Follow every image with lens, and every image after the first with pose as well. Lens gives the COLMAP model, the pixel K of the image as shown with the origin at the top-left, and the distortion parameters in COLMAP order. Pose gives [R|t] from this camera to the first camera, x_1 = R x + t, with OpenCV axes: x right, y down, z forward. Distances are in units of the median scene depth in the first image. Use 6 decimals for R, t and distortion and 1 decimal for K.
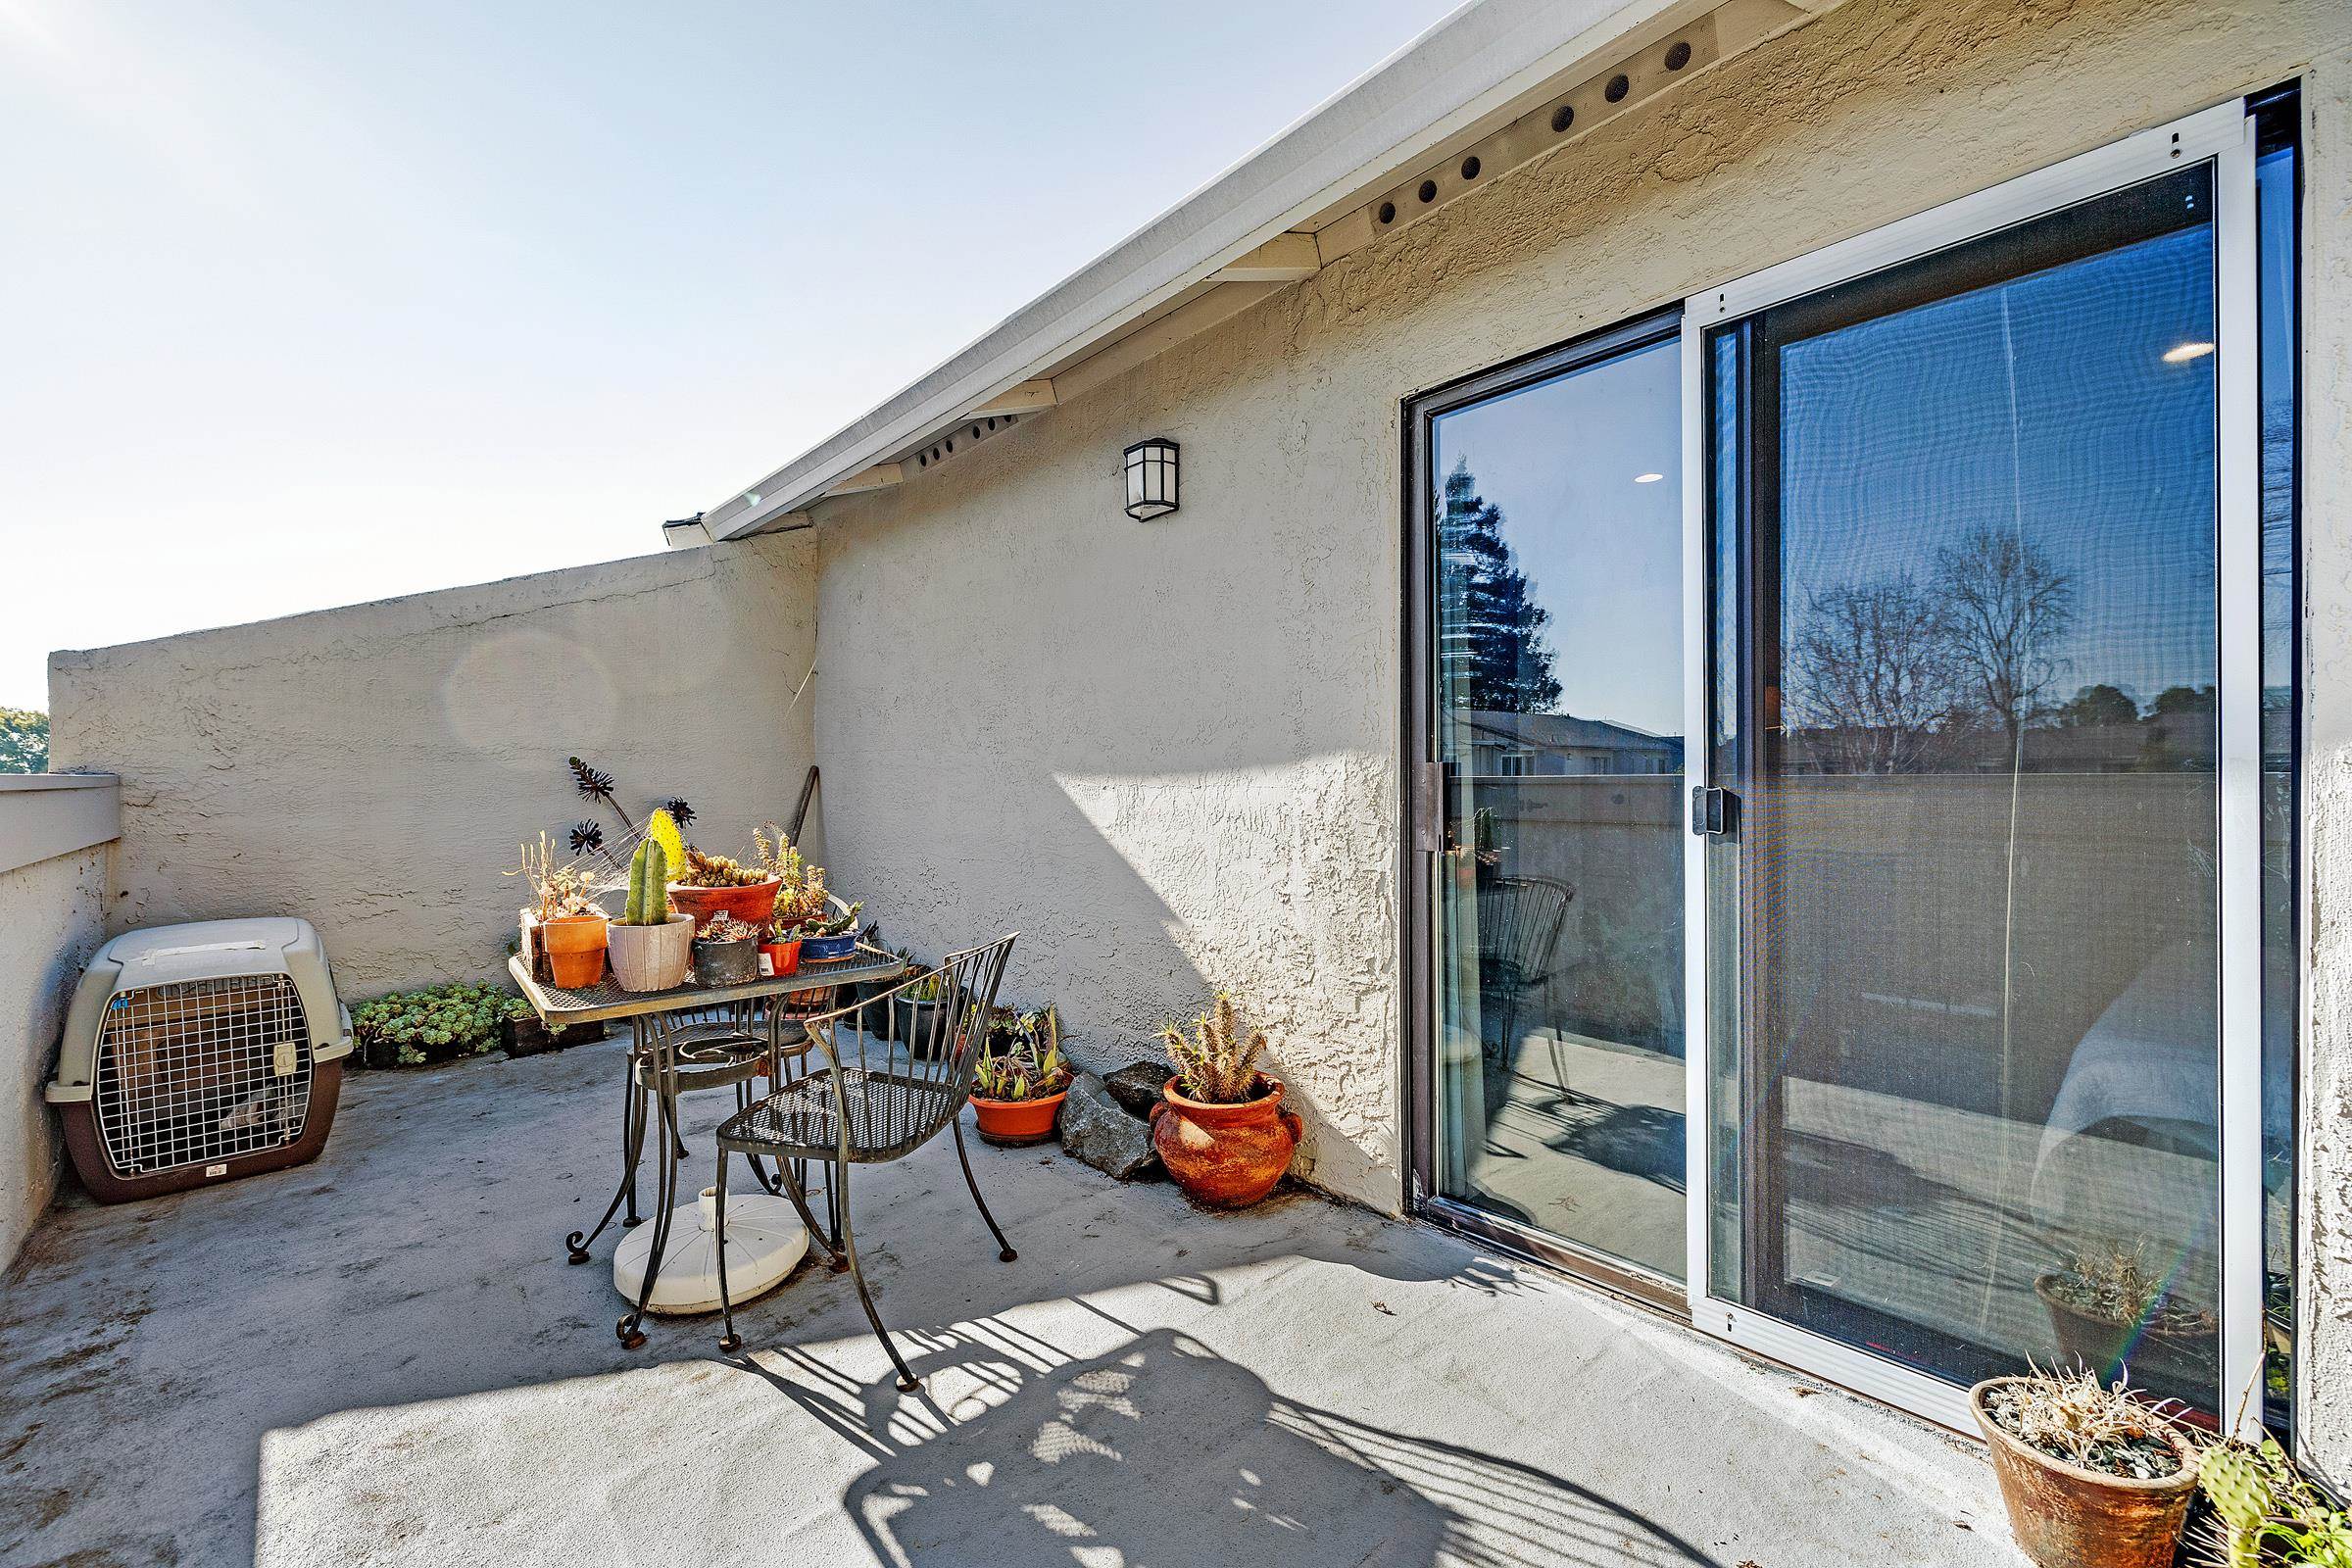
lens RADIAL K [[983.9, 0, 1177.9], [0, 983.9, 782.5], [0, 0, 1]] dist [0.000103, -0.000516]
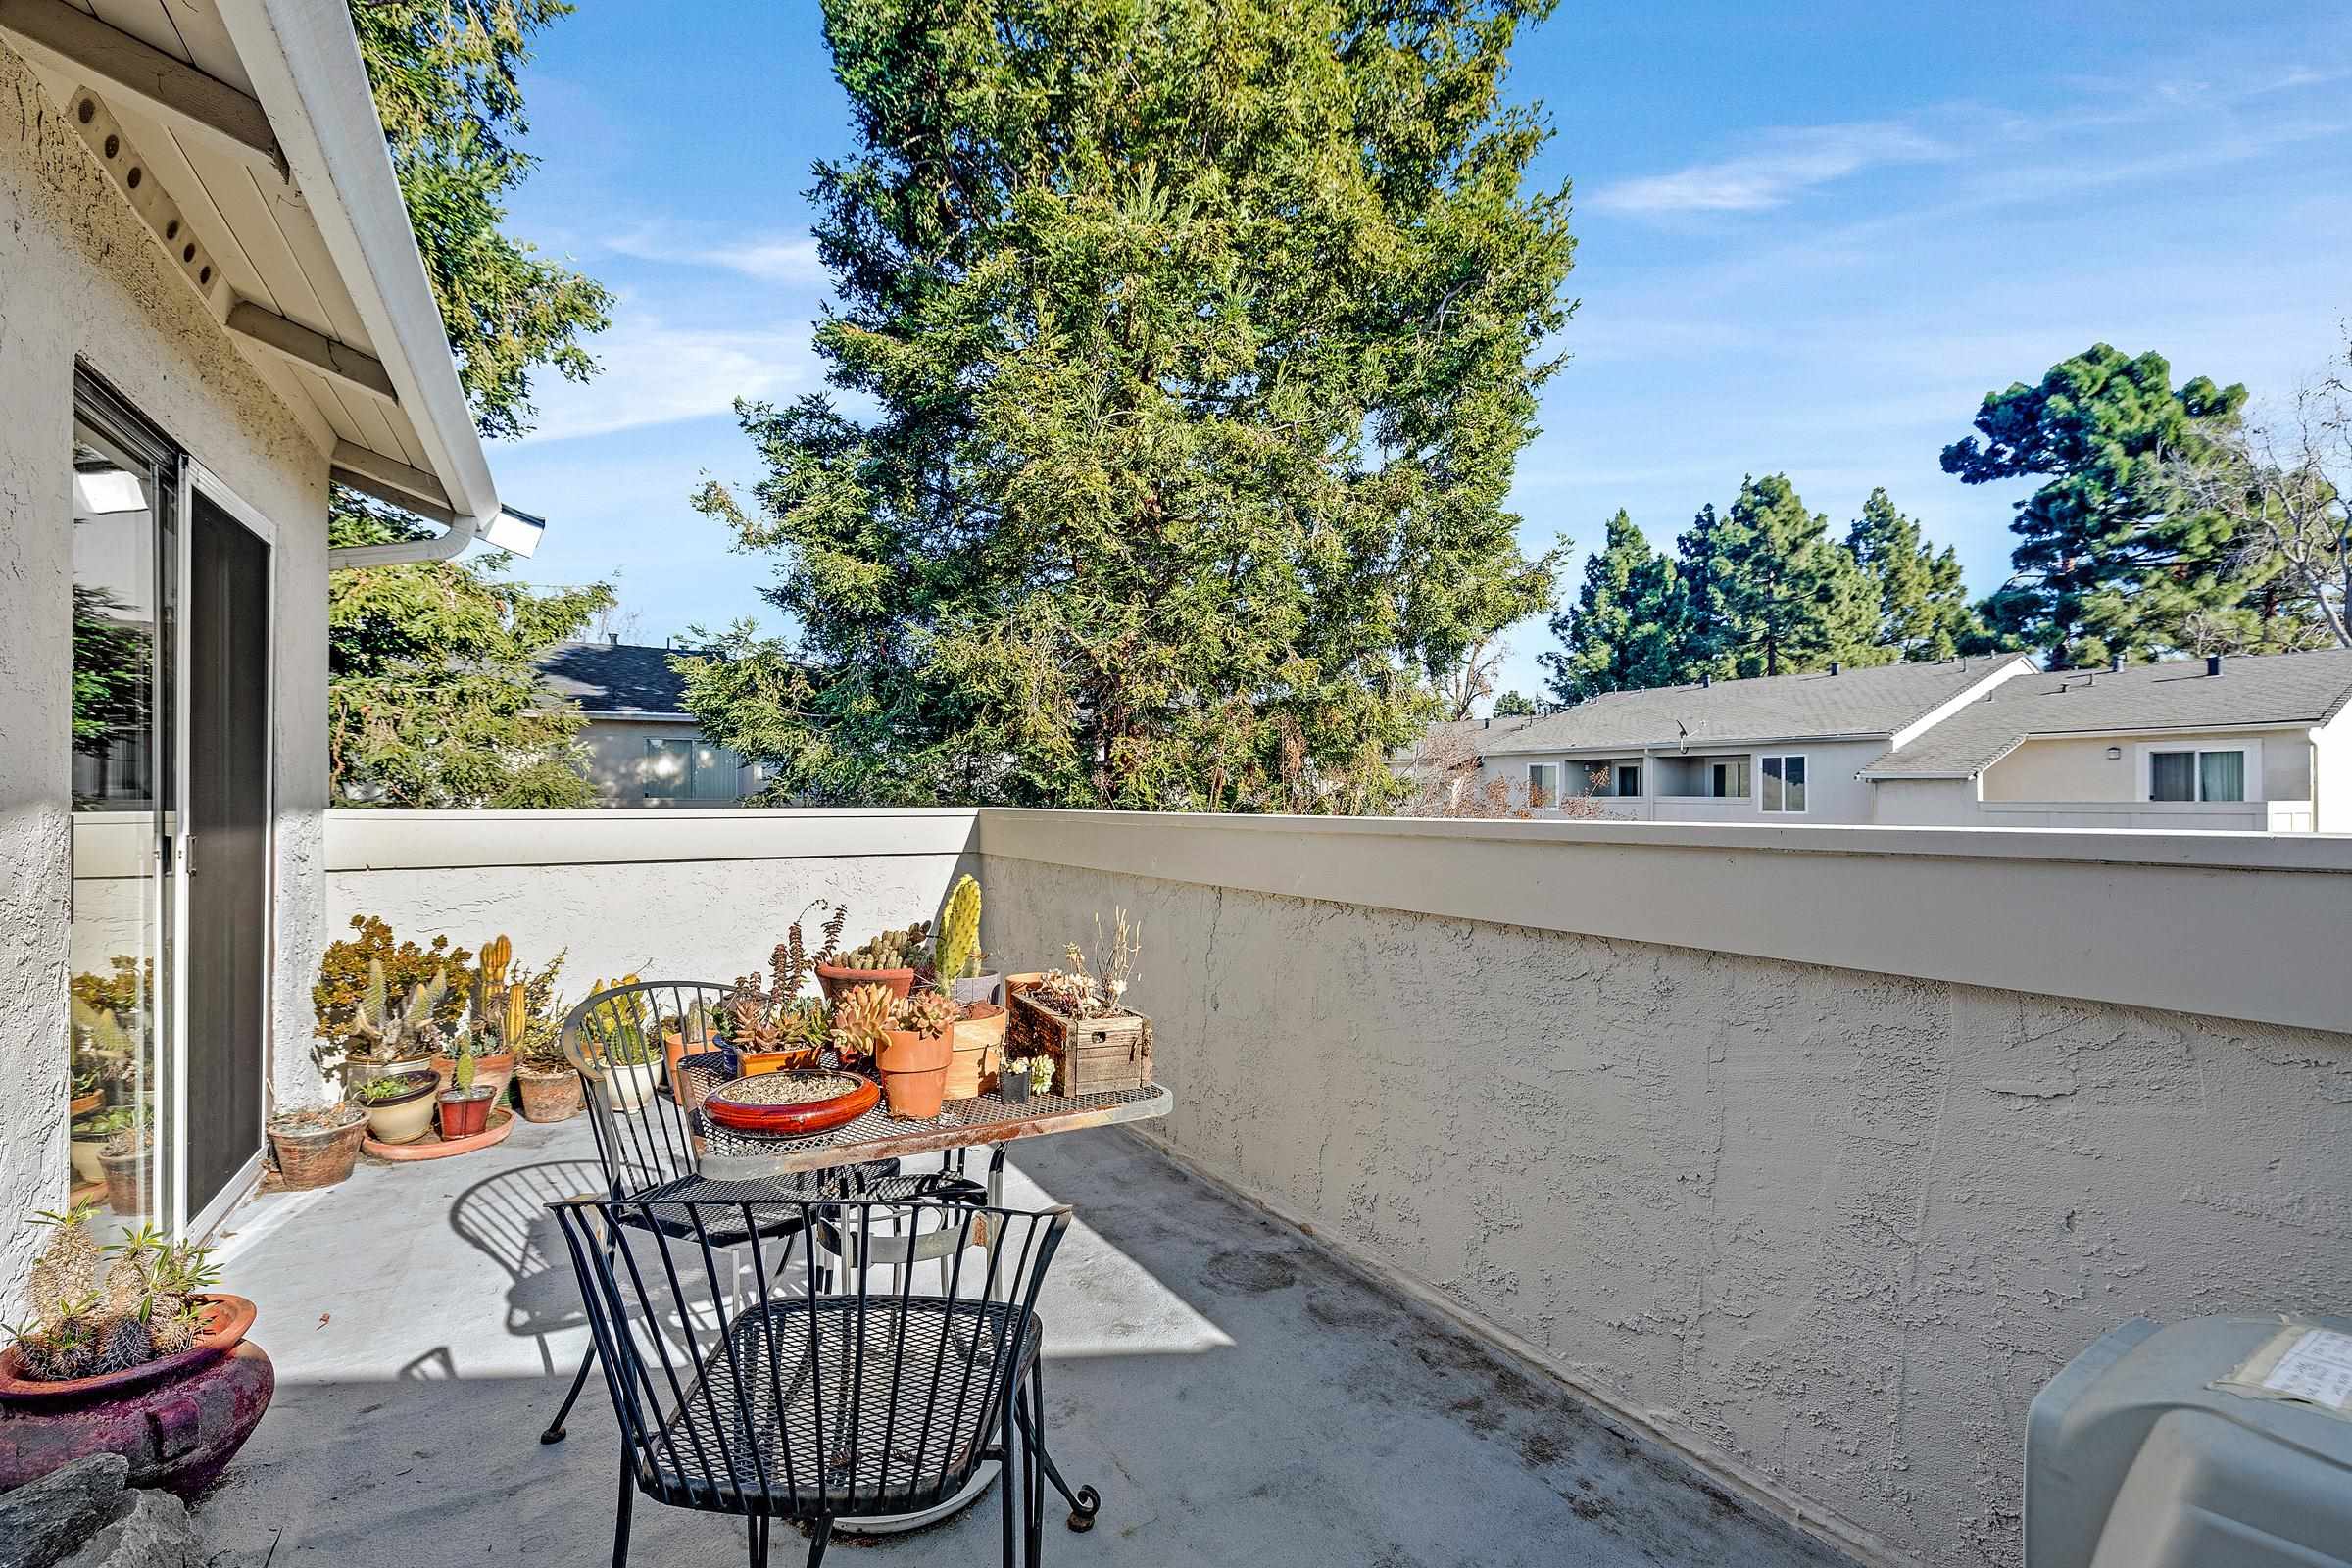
lens RADIAL K [[983.9, 0, 1166.1], [0, 983.9, 797.2], [0, 0, 1]] dist [0.000103, -0.000516]
pose [[-0.982533, 0.002465, 0.186071, -1.051530], [0.001522, 0.999985, -0.005212, -0.034758], [-0.186081, -0.004838, -0.982523, 2.214133]]
